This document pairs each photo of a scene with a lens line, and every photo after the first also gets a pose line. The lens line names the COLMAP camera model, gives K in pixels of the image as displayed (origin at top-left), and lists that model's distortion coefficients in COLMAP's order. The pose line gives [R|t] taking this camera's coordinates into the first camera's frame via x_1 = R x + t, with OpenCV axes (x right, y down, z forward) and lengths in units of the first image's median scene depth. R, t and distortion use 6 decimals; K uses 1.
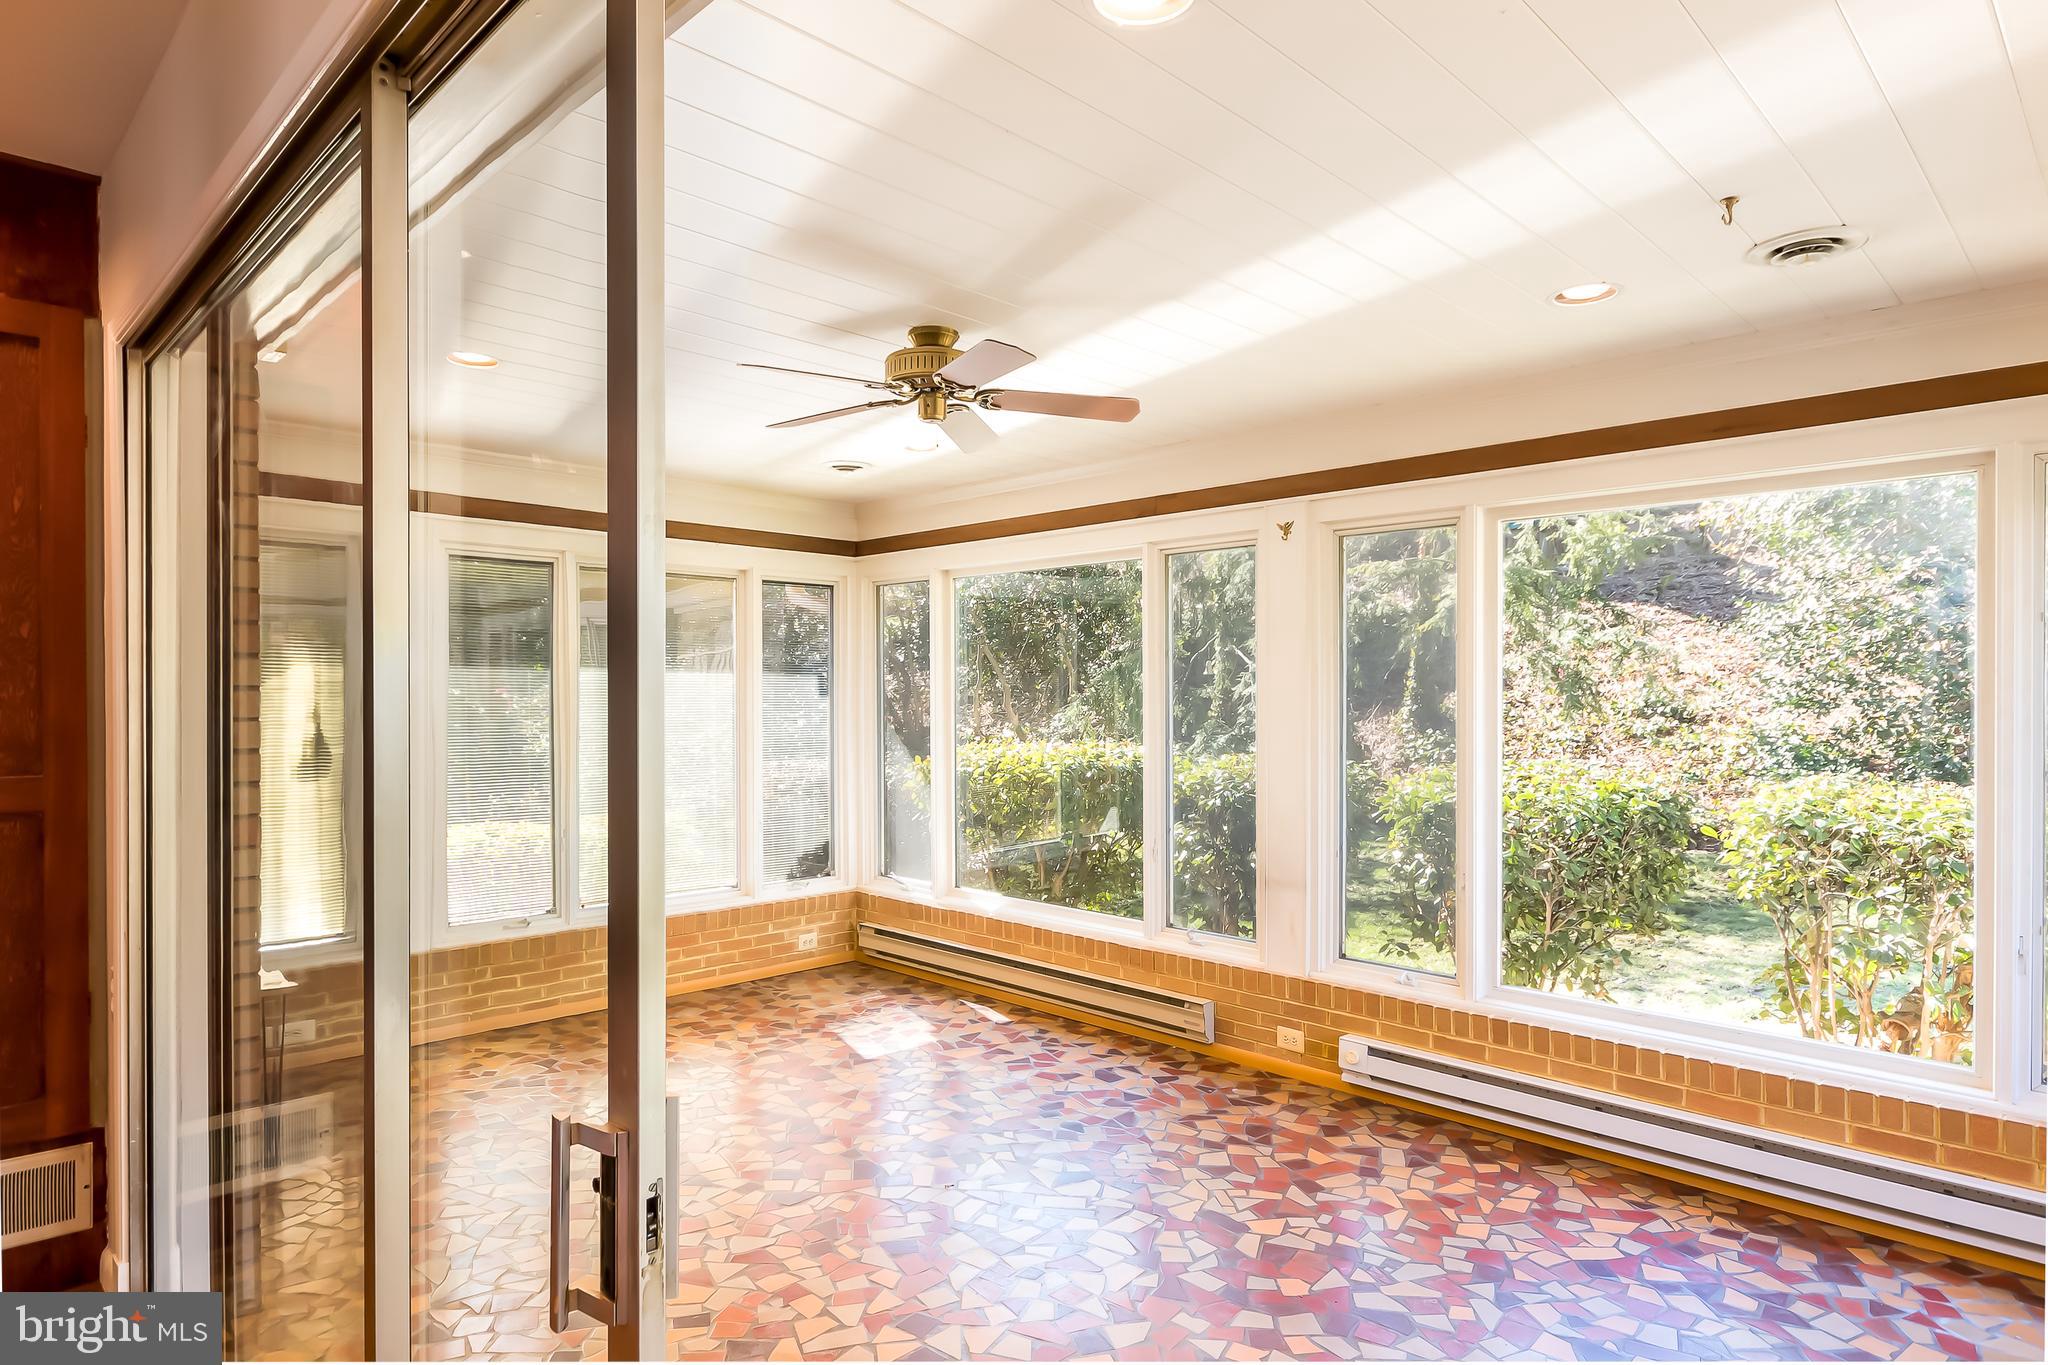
lens RADIAL K [[1158.7, 0, 1025.1], [0, 1158.7, 702.7], [0, 0, 1]] dist [0.004828, -0.004319]
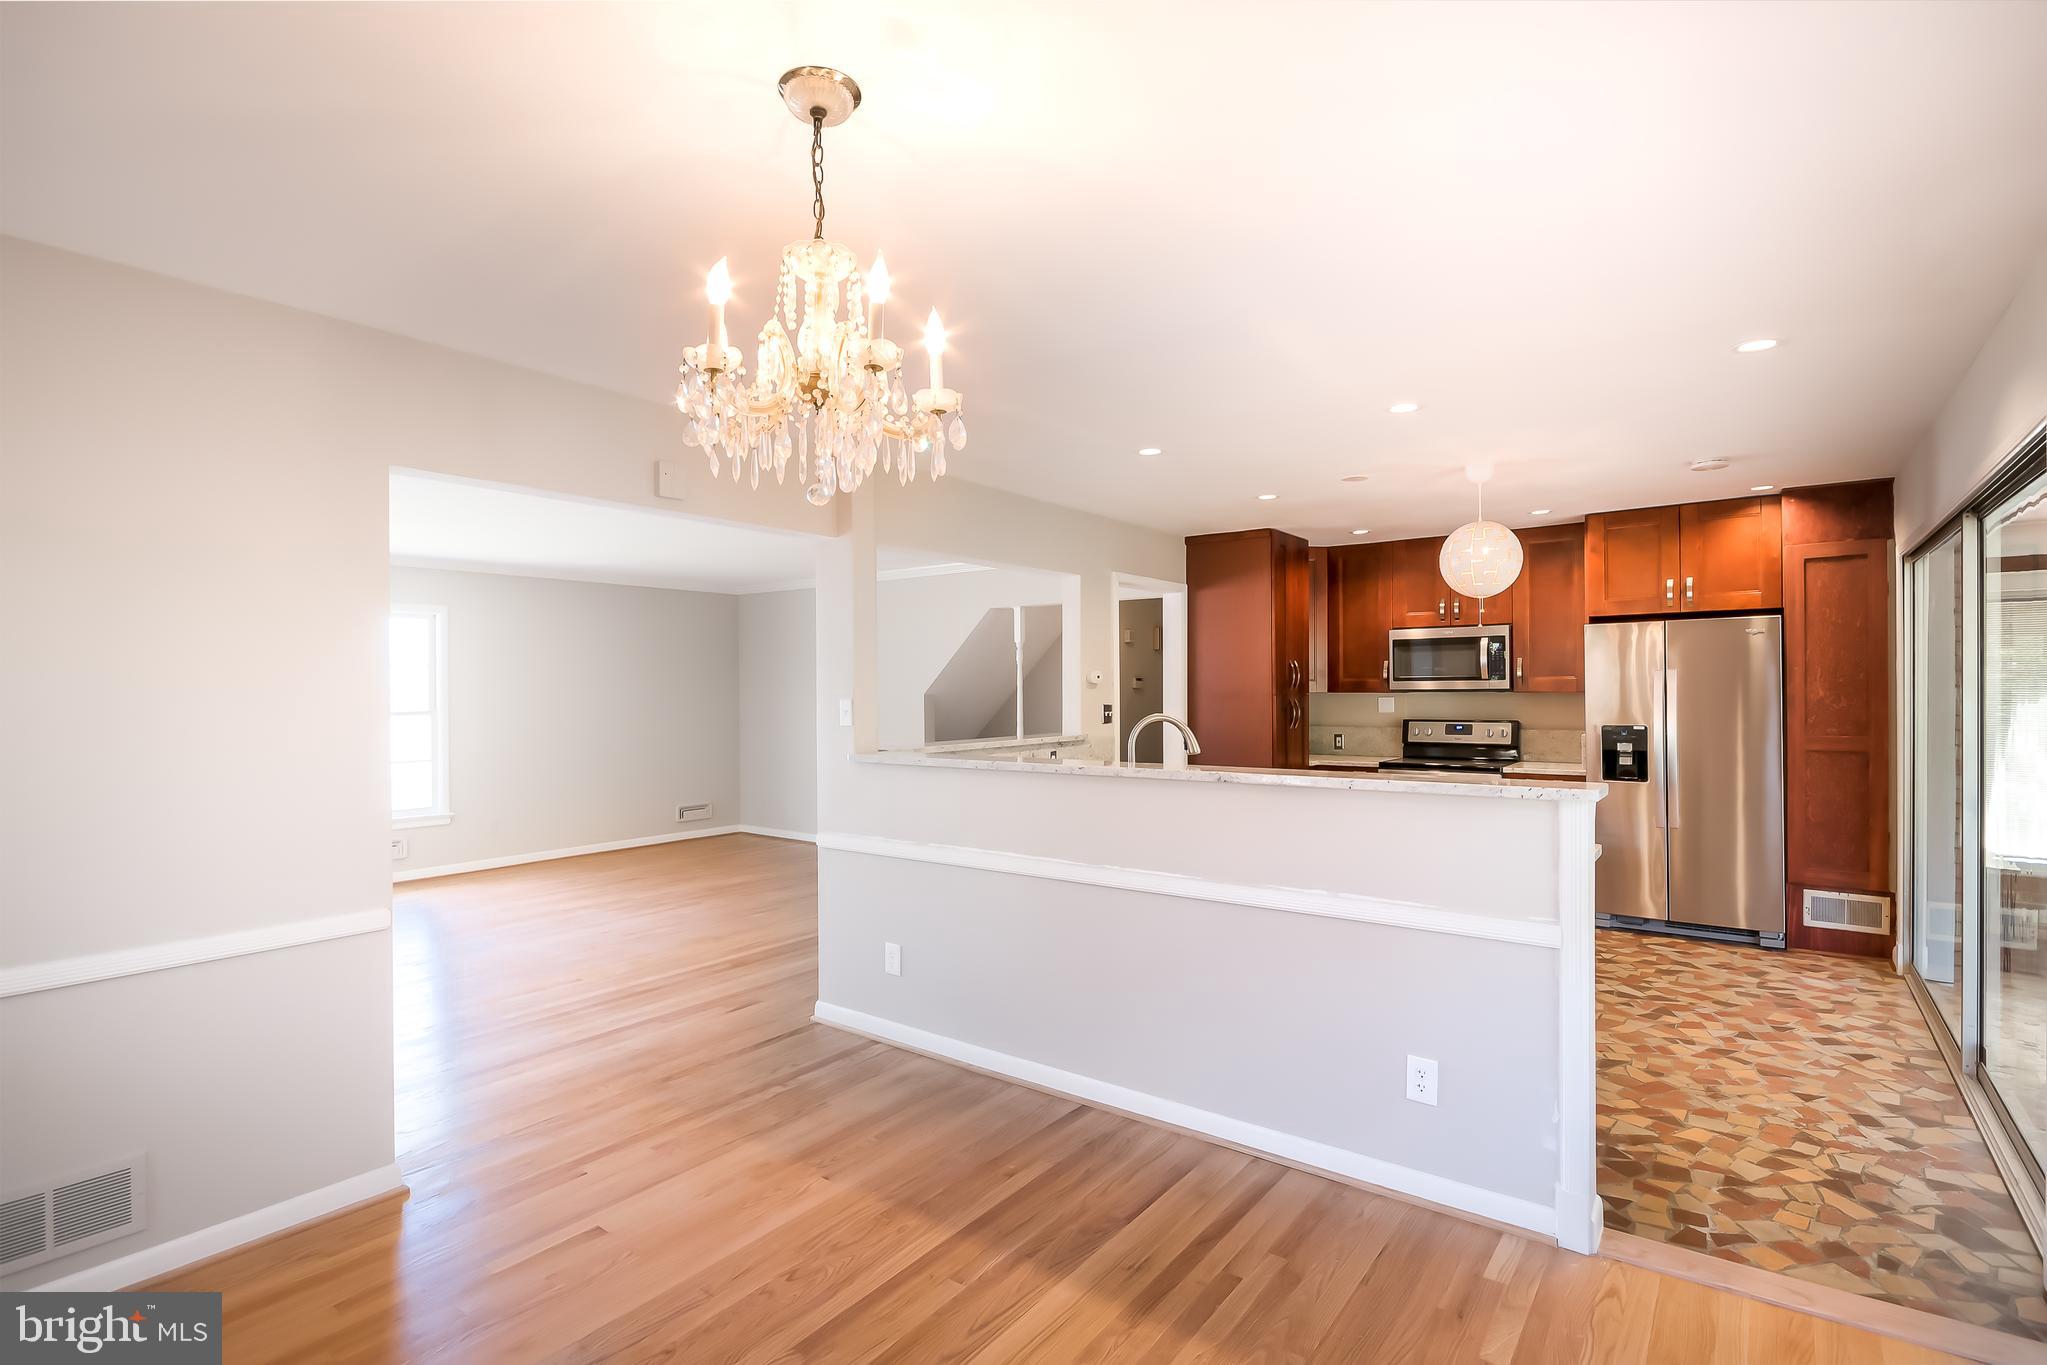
lens RADIAL K [[966.9, 0, 1015.1], [0, 966.9, 694.7], [0, 0, 1]] dist [-0.002260, -0.002959]
pose [[0.124773, 0.005688, -0.992169, 0.396676], [0.000834, 0.999983, 0.005838, -0.016582], [0.992185, -0.001556, 0.124766, -0.436292]]
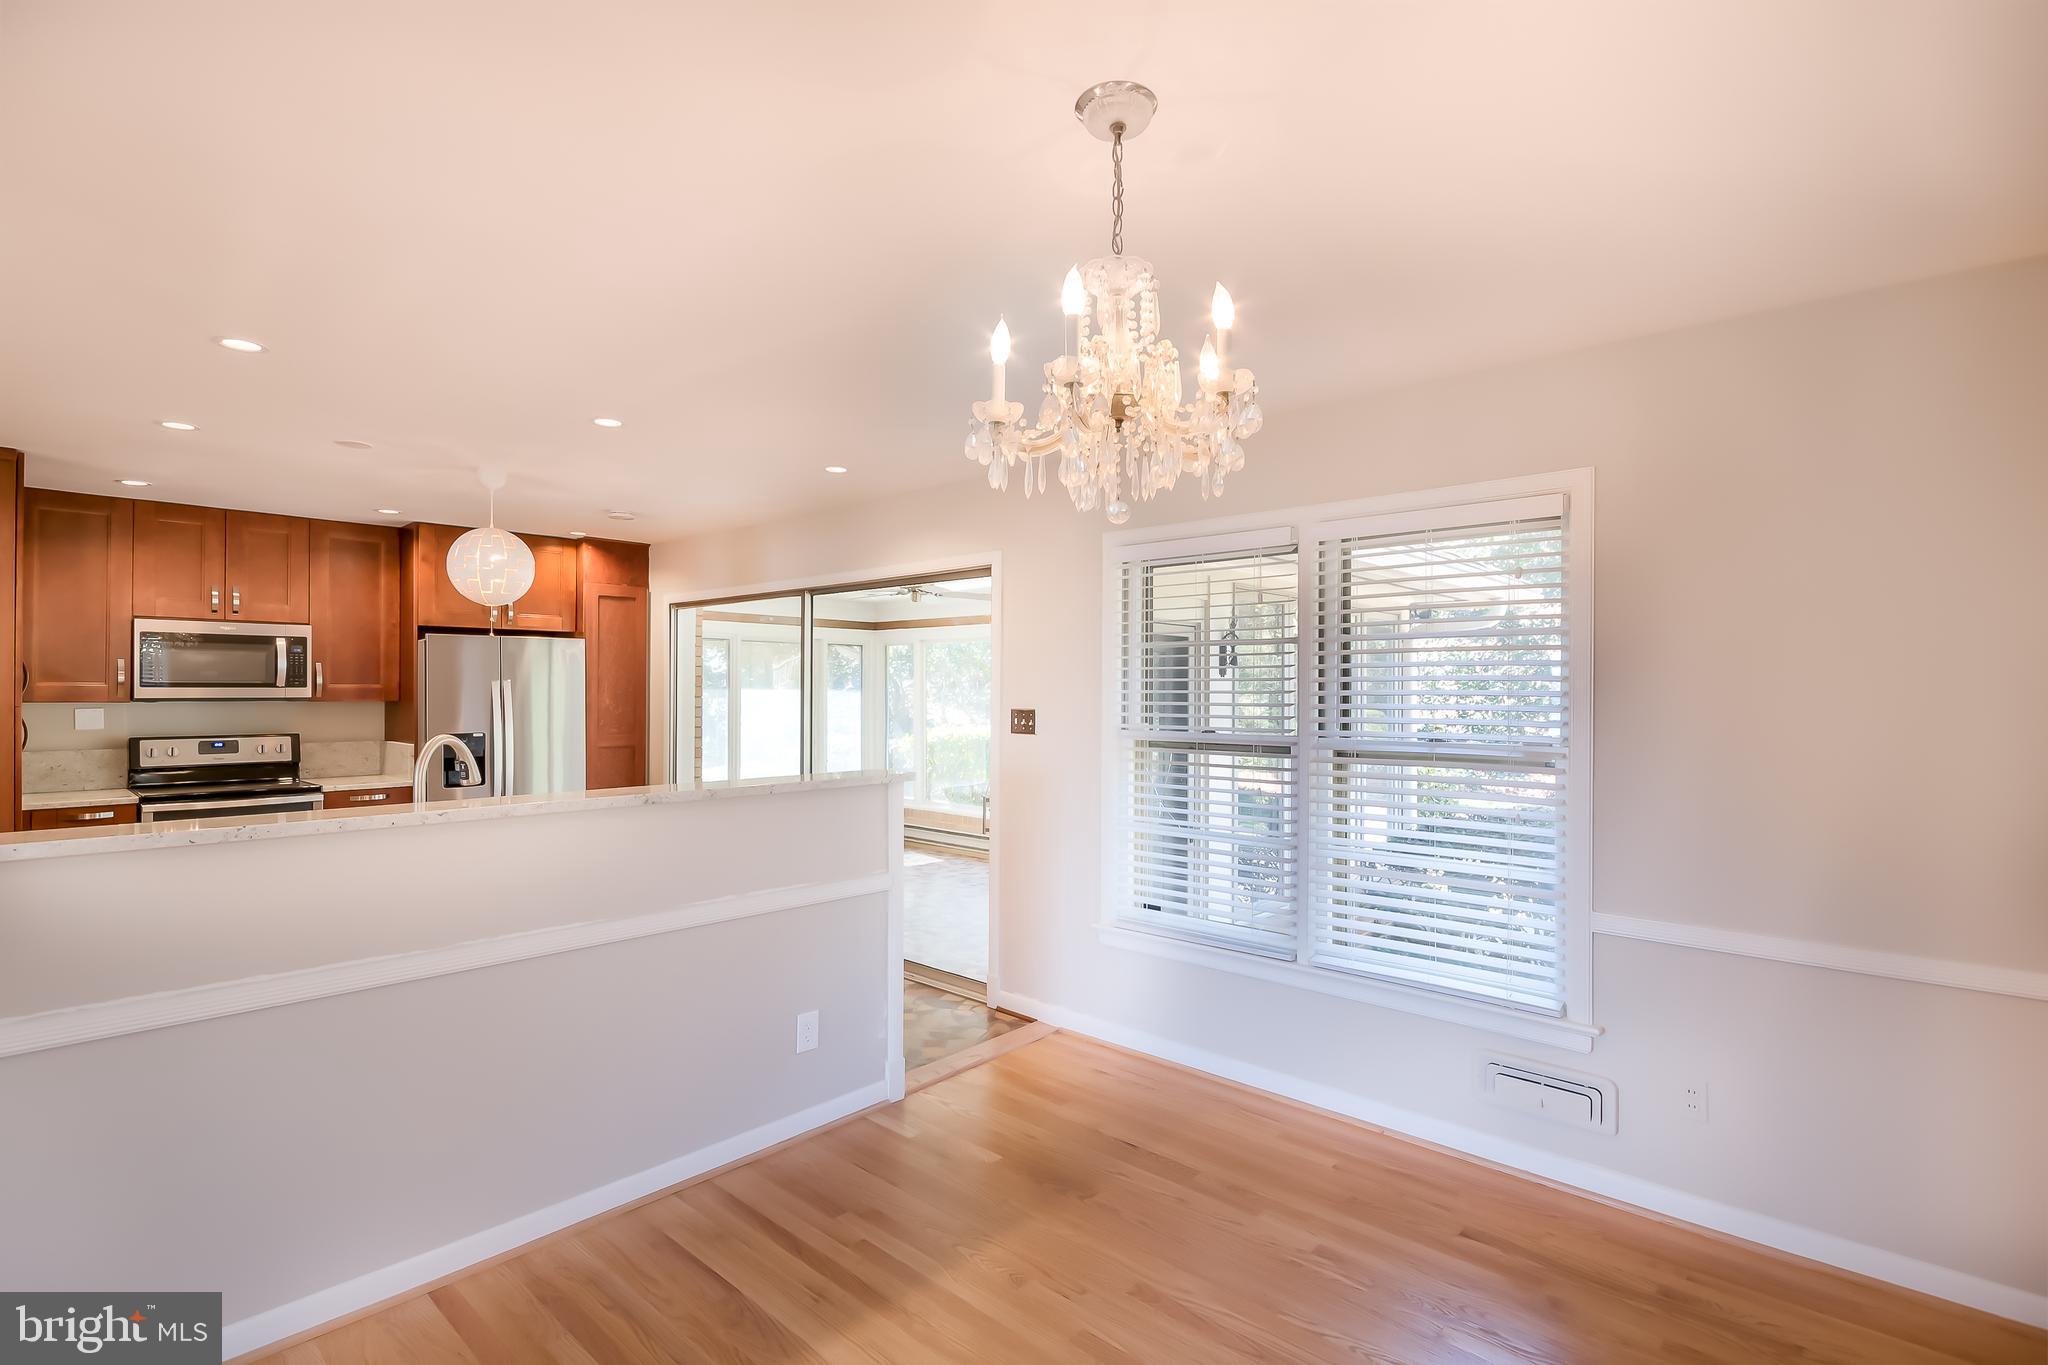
lens RADIAL K [[967.3, 0, 1034.8], [0, 967.3, 690.4], [0, 0, 1]] dist [-0.002260, -0.002959]
pose [[0.998972, 0.004527, 0.045104, 0.057044], [-0.004297, 0.999977, -0.005188, -0.021847], [-0.045126, 0.004989, 0.998969, -0.752821]]
